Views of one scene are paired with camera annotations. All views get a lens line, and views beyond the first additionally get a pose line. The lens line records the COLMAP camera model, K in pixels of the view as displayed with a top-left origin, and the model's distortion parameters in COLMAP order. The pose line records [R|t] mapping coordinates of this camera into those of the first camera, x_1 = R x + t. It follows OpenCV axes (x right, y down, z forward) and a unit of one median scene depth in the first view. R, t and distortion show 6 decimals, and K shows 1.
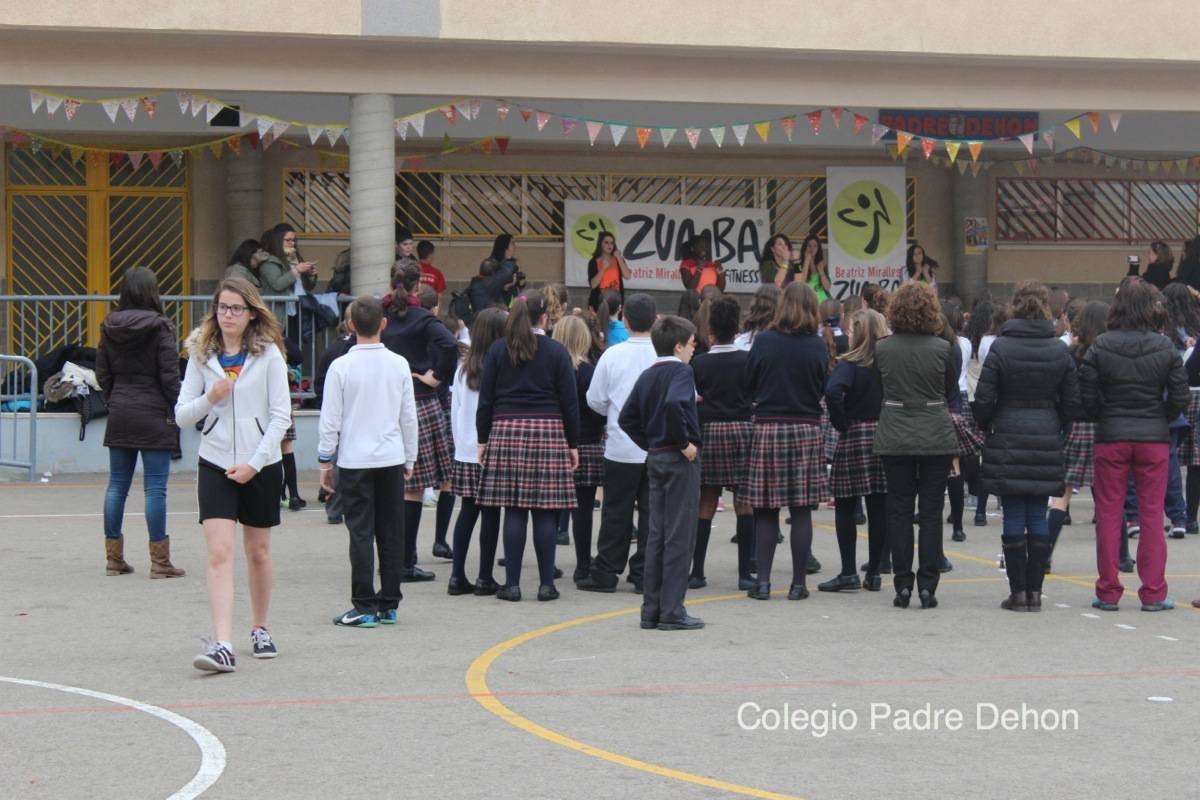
lens RADIAL K [[2875.7, 0, 600.1], [0, 2875.7, 400.1], [0, 0, 1]] dist [0.079361, 0.000000]
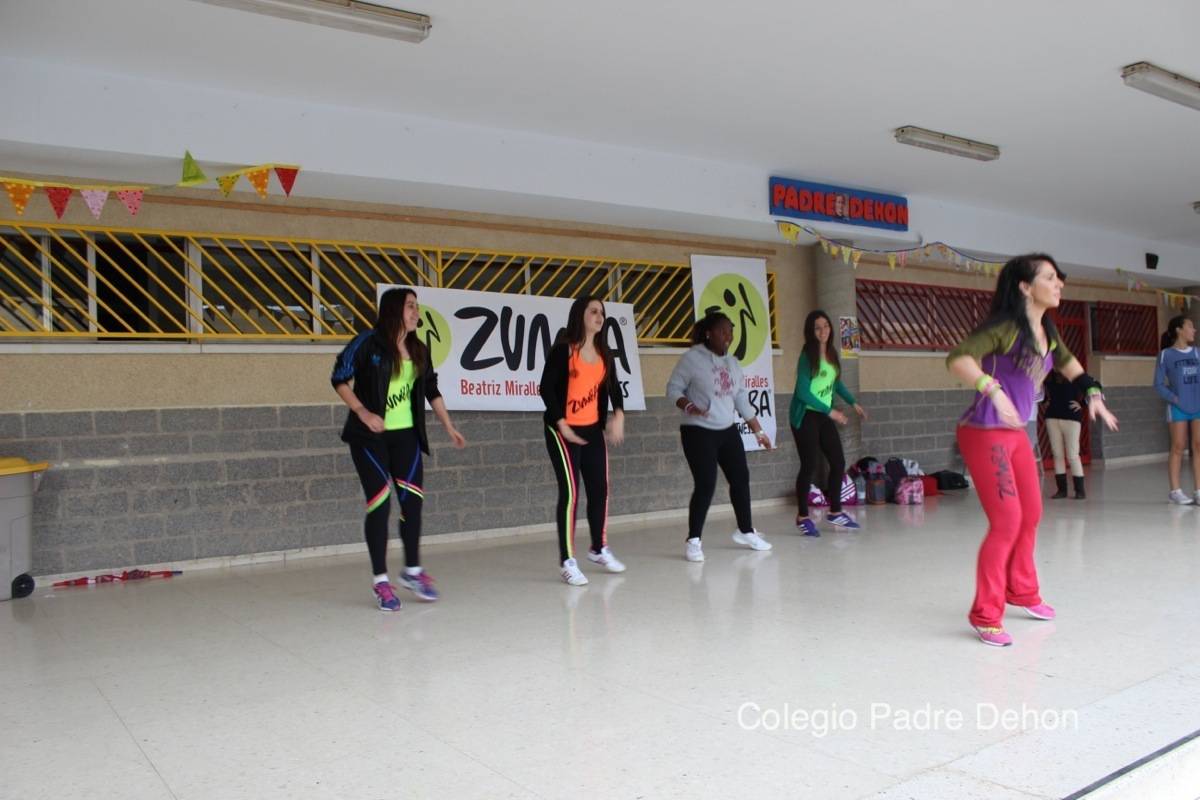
lens RADIAL K [[995.1, 0, 600.2], [0, 995.1, 397.1], [0, 0, 1]] dist [-0.167000, 0.150723]
pose [[0.952133, -0.028364, 0.304364, -0.033163], [0.043755, 0.998079, -0.043864, -0.029771], [-0.302535, 0.055082, 0.951545, 0.752733]]
